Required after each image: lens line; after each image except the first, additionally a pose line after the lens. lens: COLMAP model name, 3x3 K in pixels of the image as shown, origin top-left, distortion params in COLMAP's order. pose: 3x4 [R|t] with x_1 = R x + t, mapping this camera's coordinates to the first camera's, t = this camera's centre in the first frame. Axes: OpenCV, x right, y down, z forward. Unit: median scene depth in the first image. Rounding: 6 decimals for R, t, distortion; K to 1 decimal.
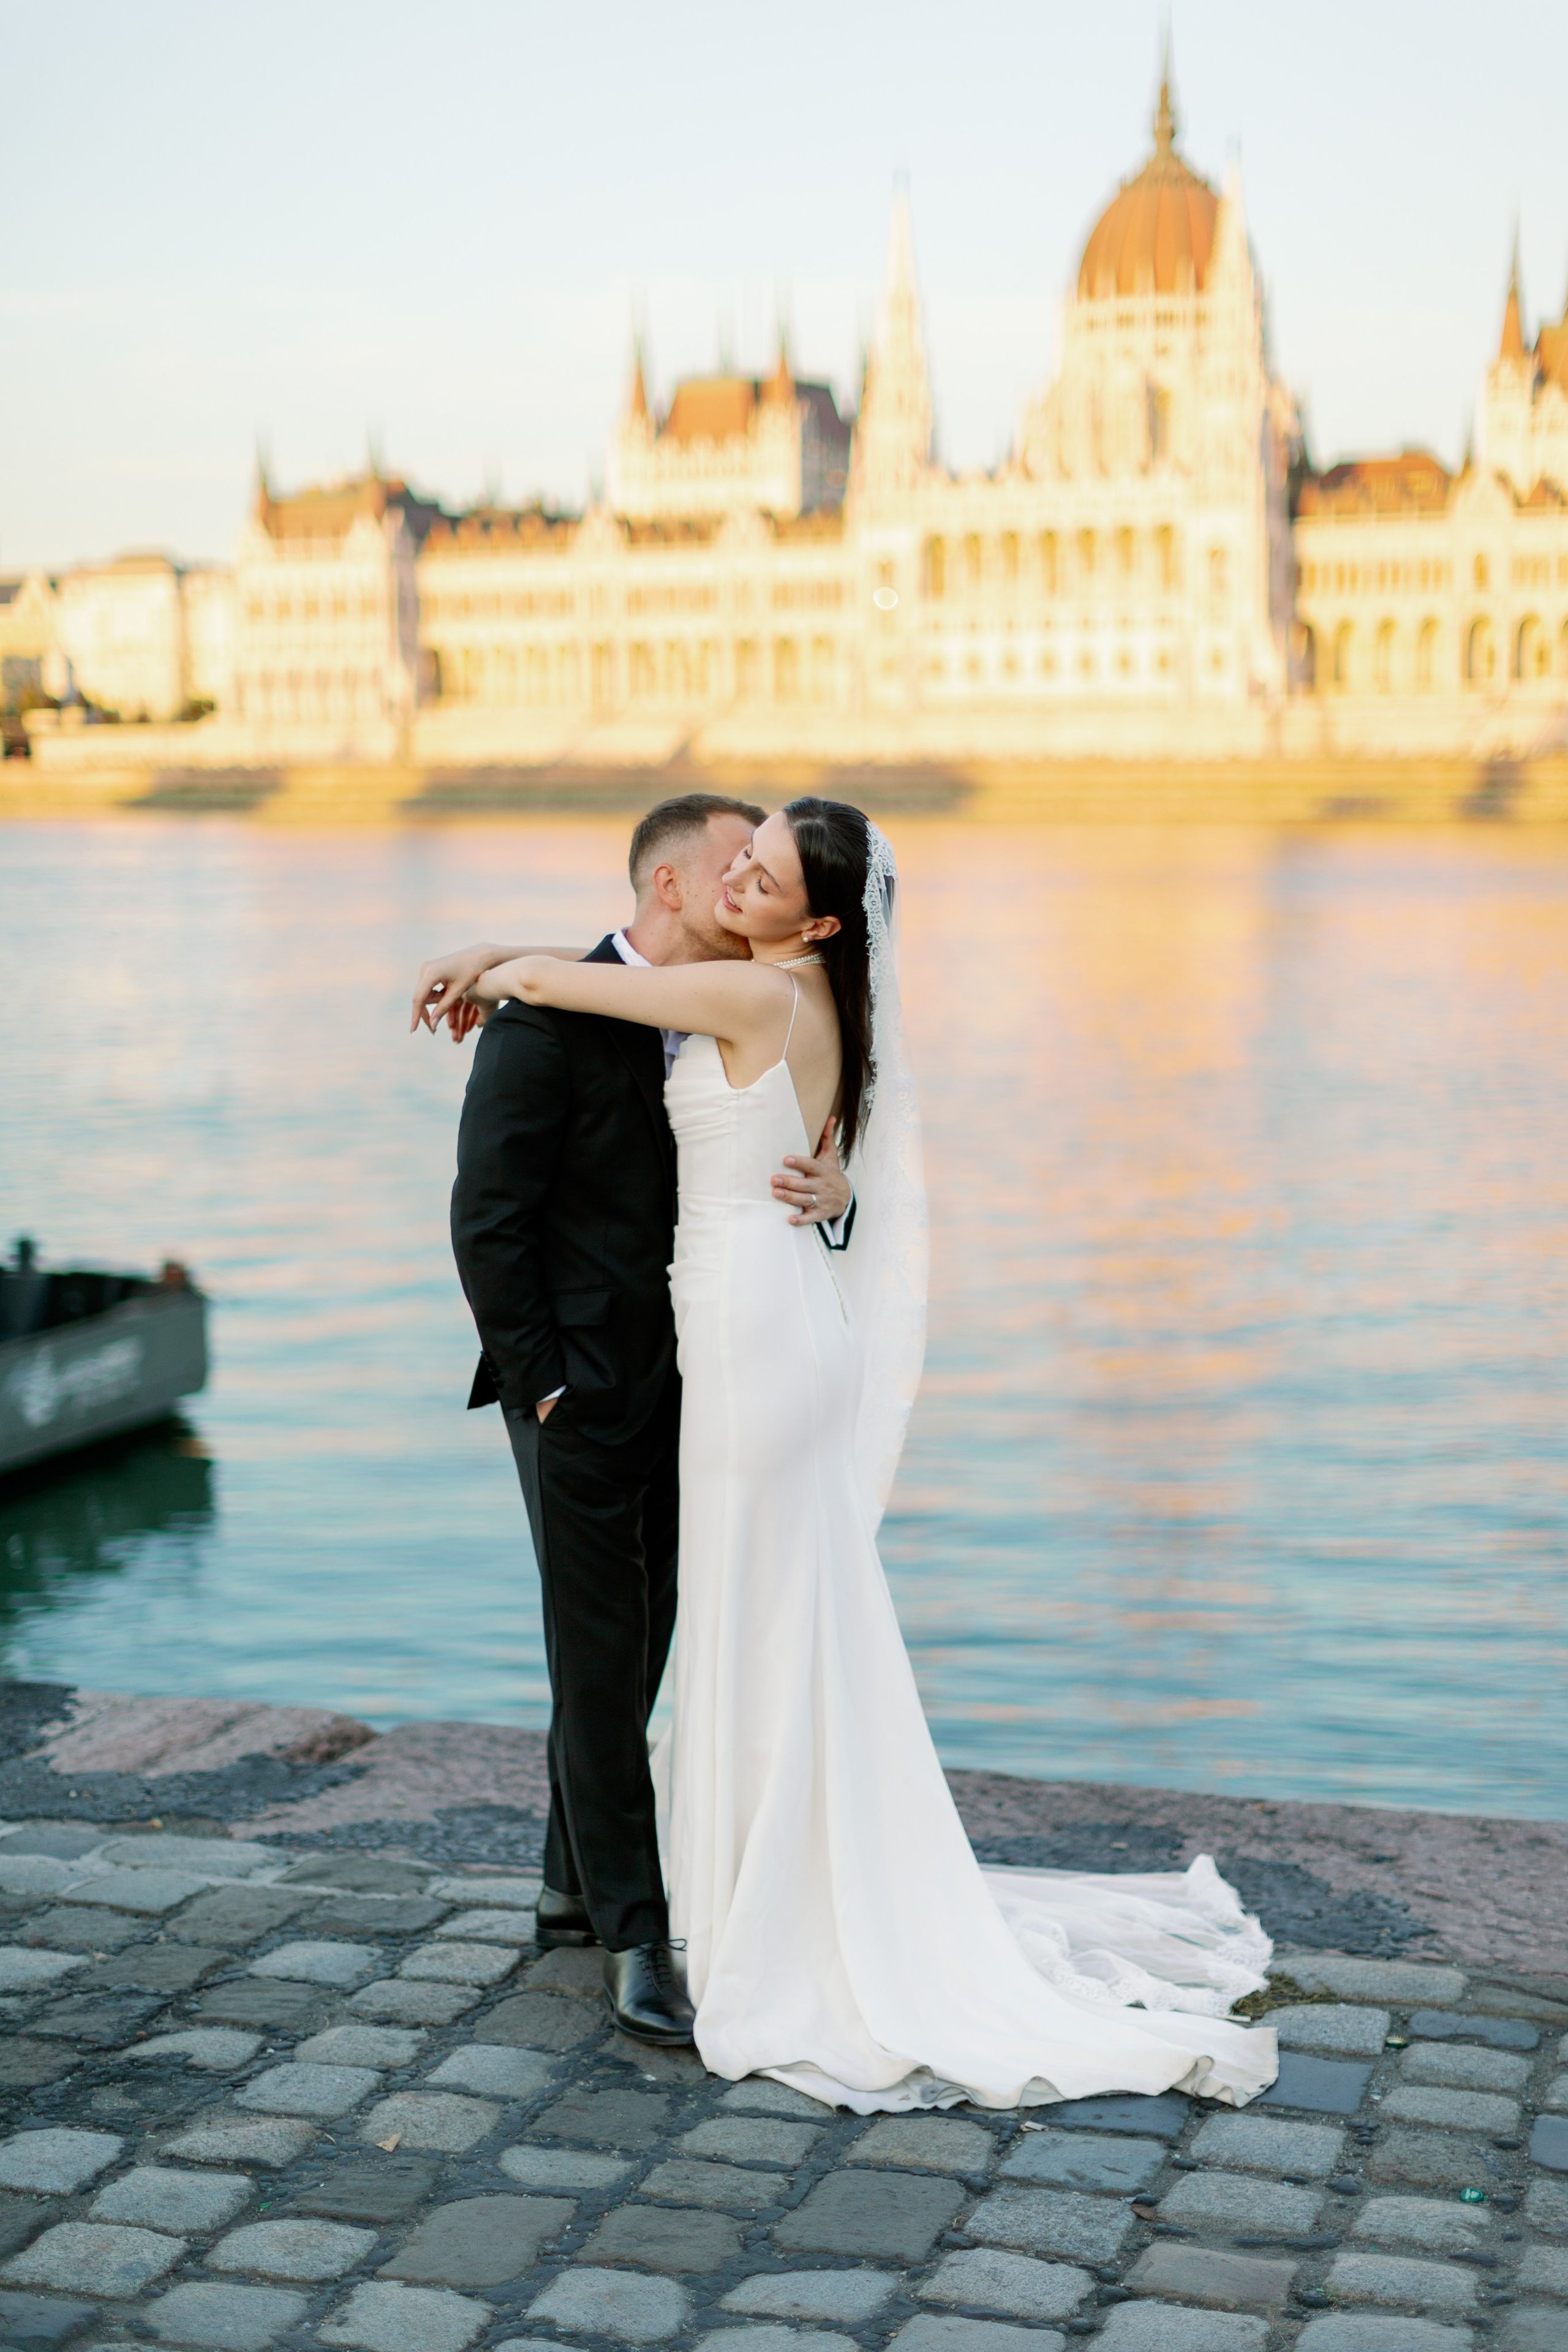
lens RADIAL K [[3306.1, 0, 799.2], [0, 3306.1, 1171.5], [0, 0, 1]] dist [0.018675, 0.000000]
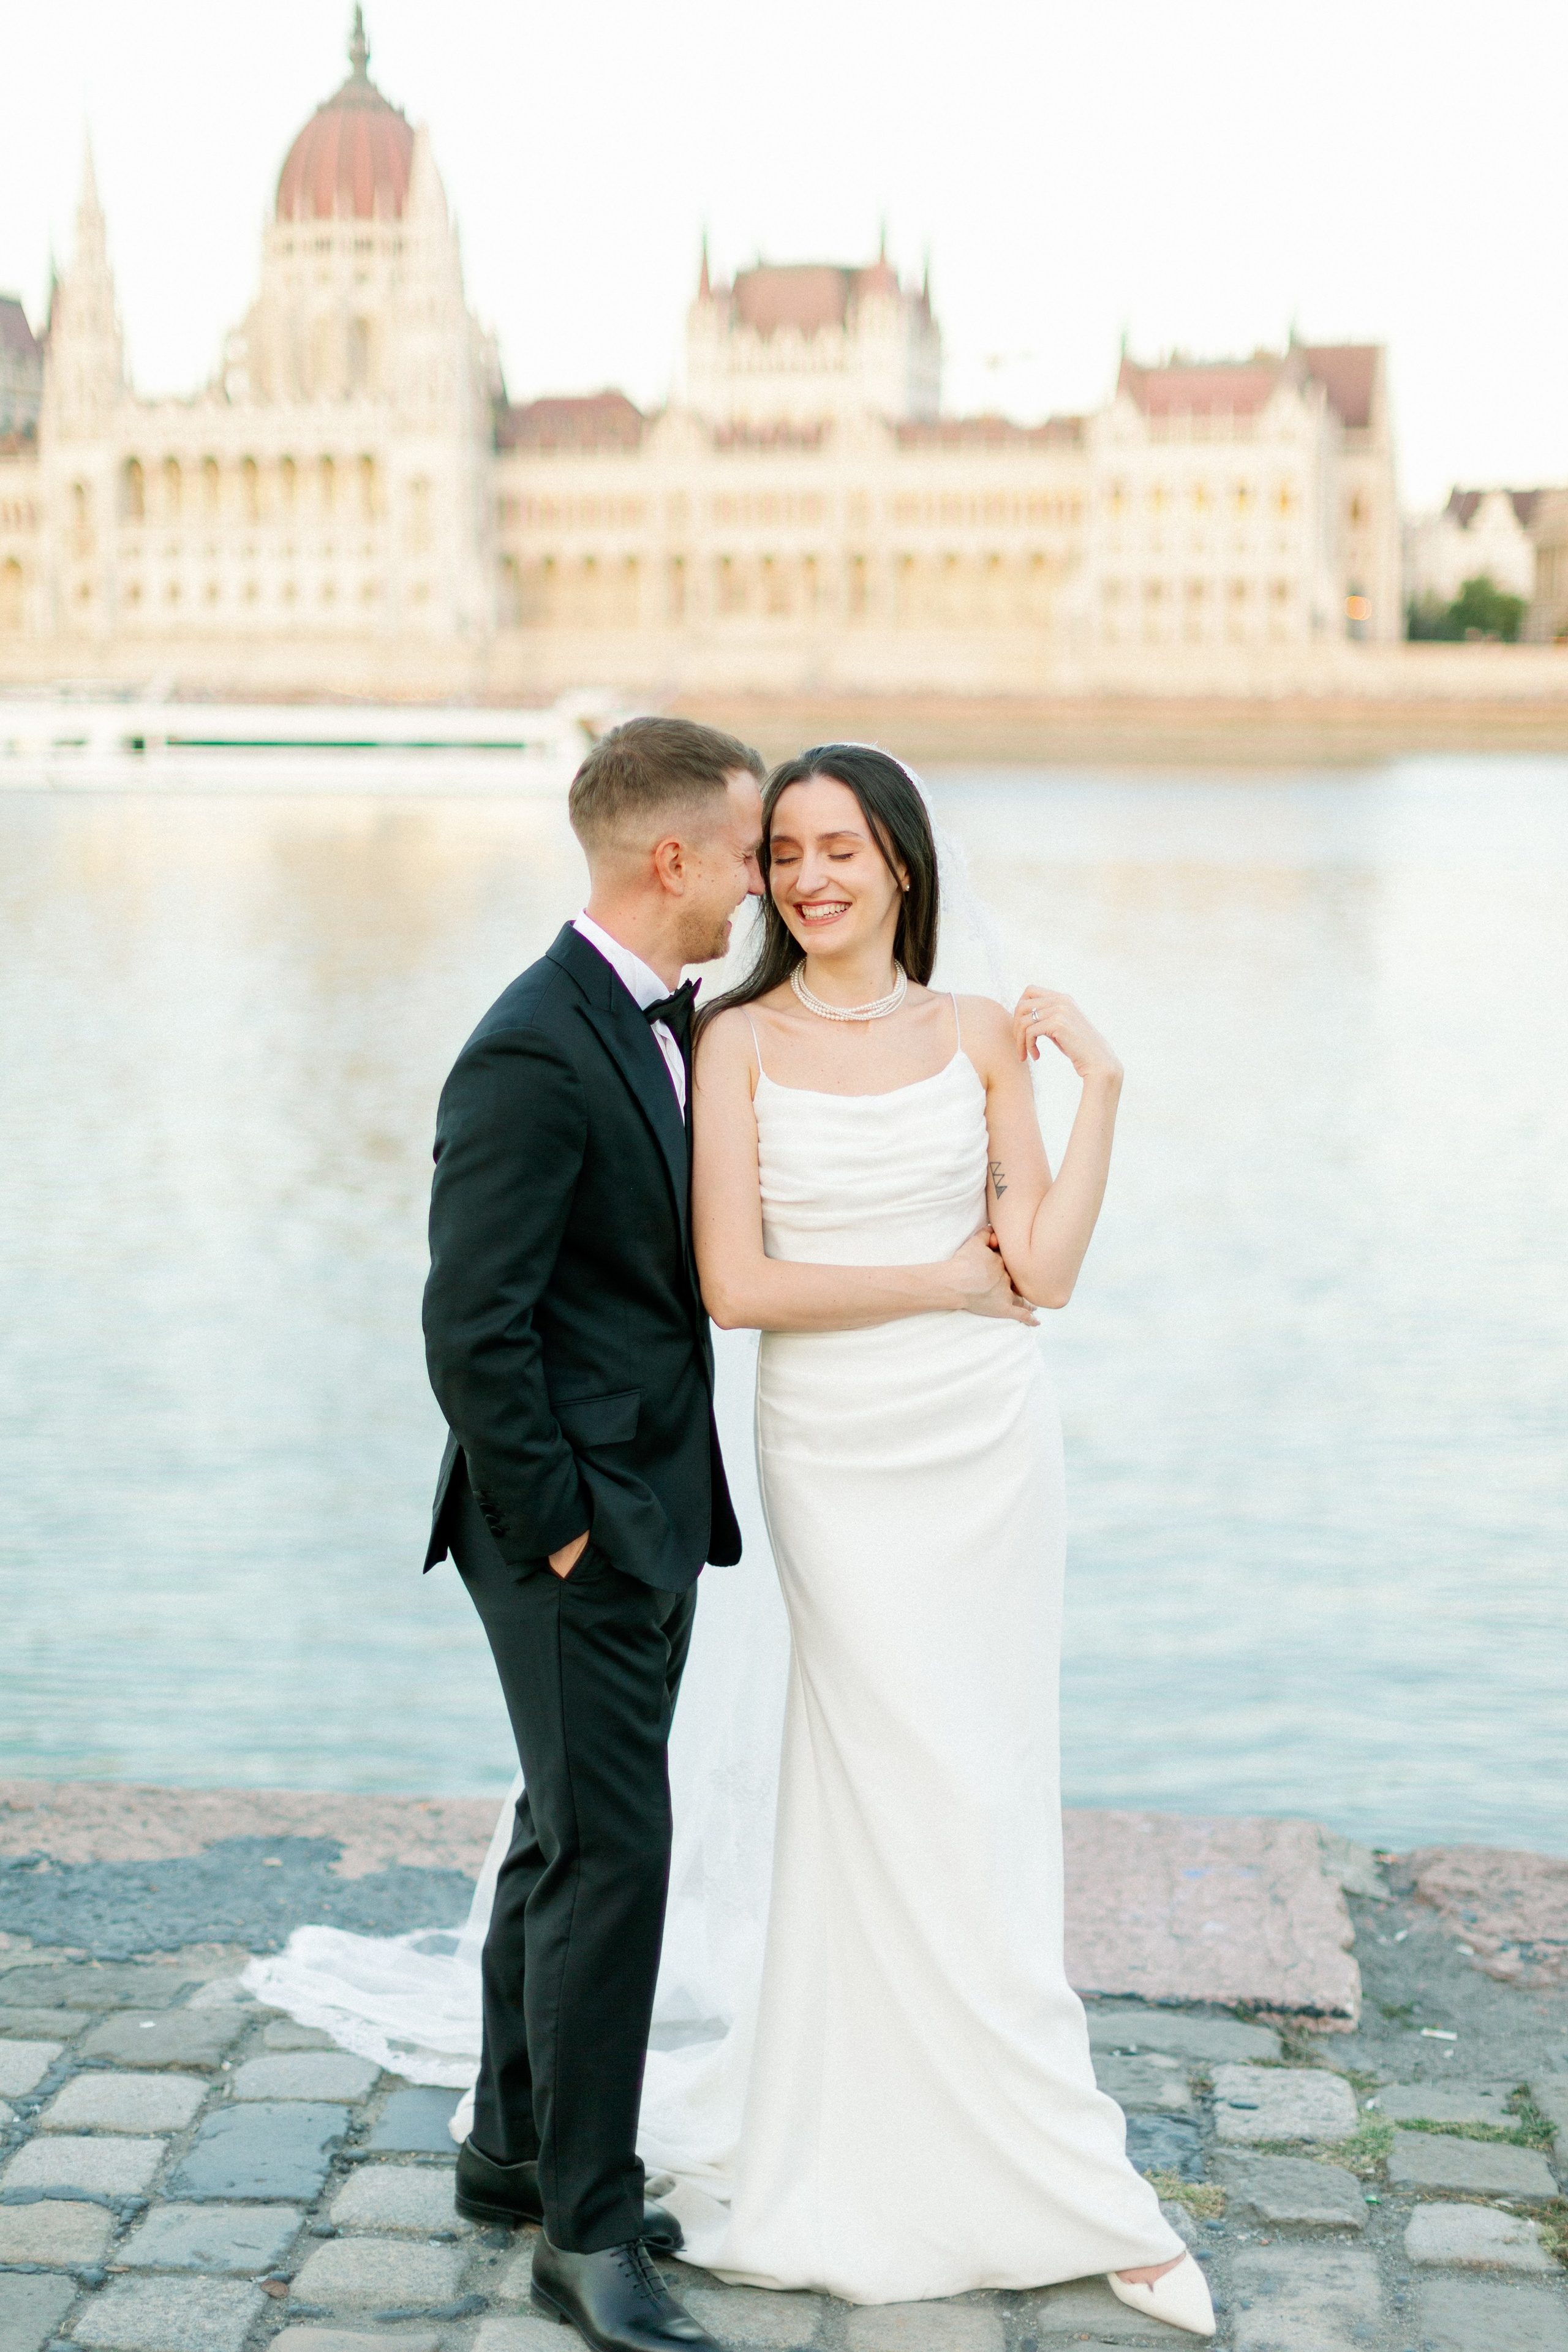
lens RADIAL K [[3306.1, 0, 787.4], [0, 3306.1, 1153.1], [0, 0, 1]] dist [0.018675, 0.000000]
pose [[0.972878, -0.018009, 0.230616, 0.025484], [0.014557, 0.999755, 0.016664, -0.009828], [-0.230860, -0.012855, 0.972902, 0.056974]]
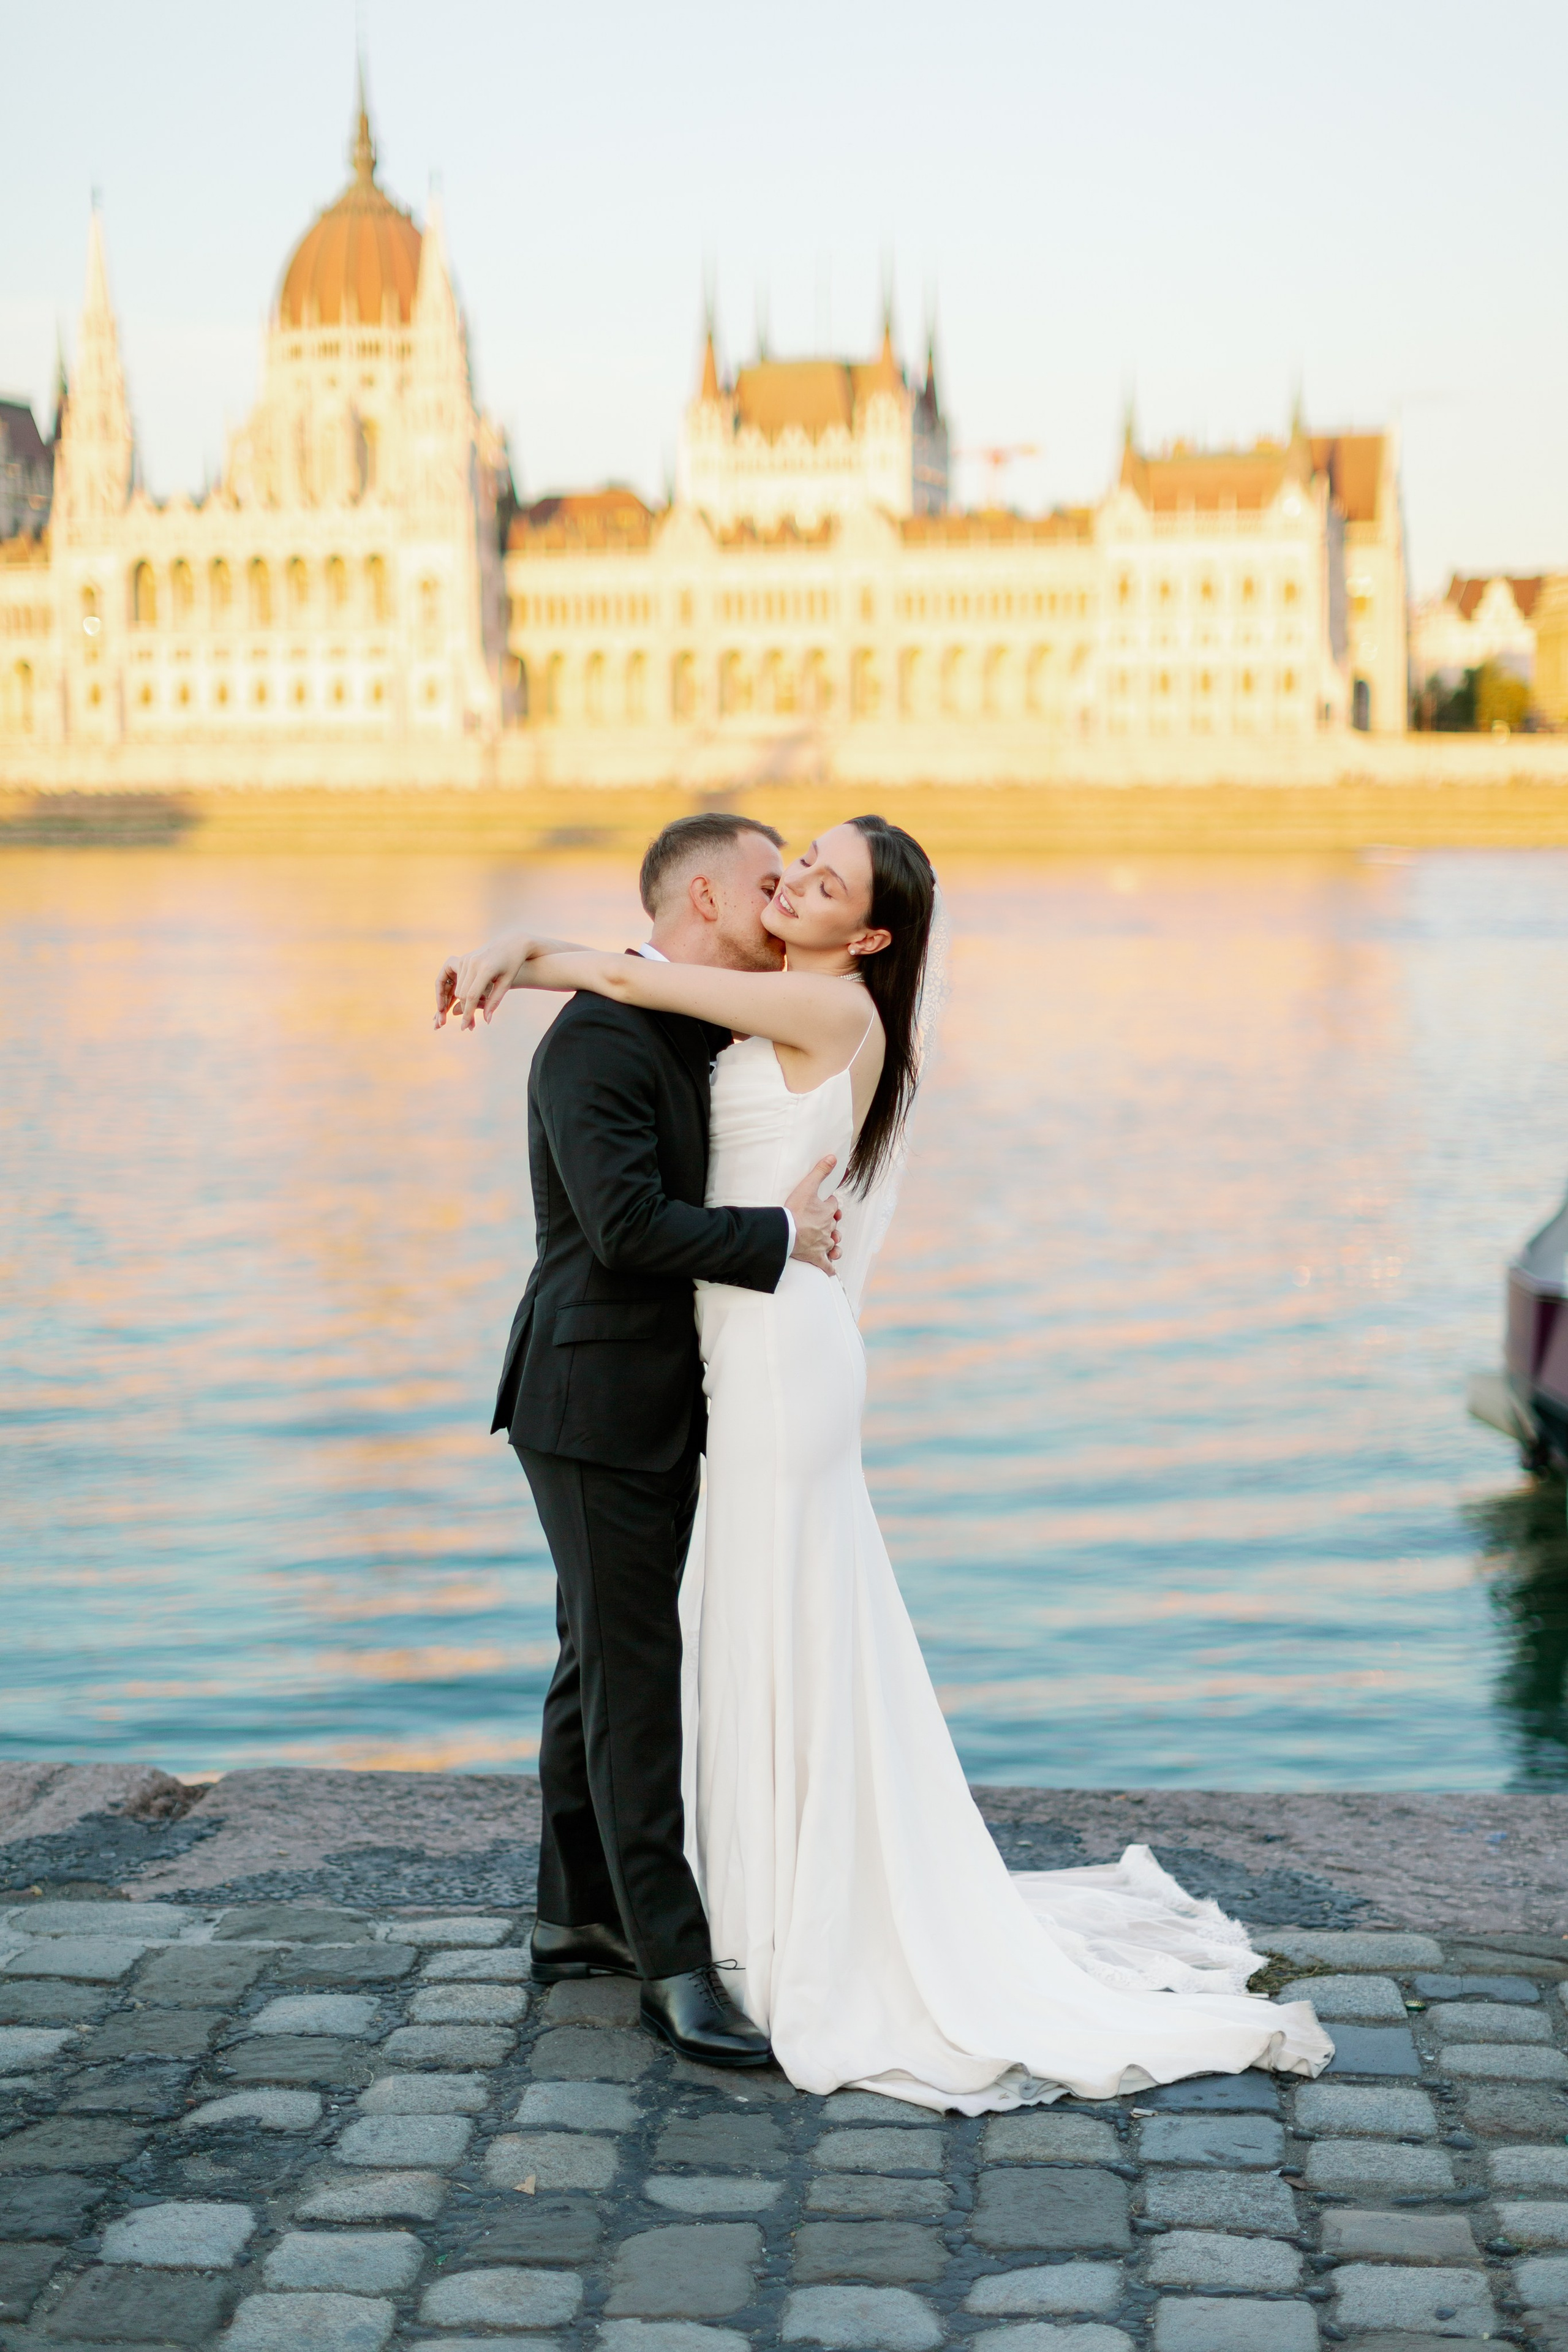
lens RADIAL K [[3306.1, 0, 768.8], [0, 3306.1, 1197.2], [0, 0, 1]] dist [0.018675, 0.000000]
pose [[0.974379, -0.024861, 0.223534, -0.197779], [0.025211, 0.999681, 0.001288, 0.000905], [-0.223495, 0.004381, 0.974695, 0.019994]]
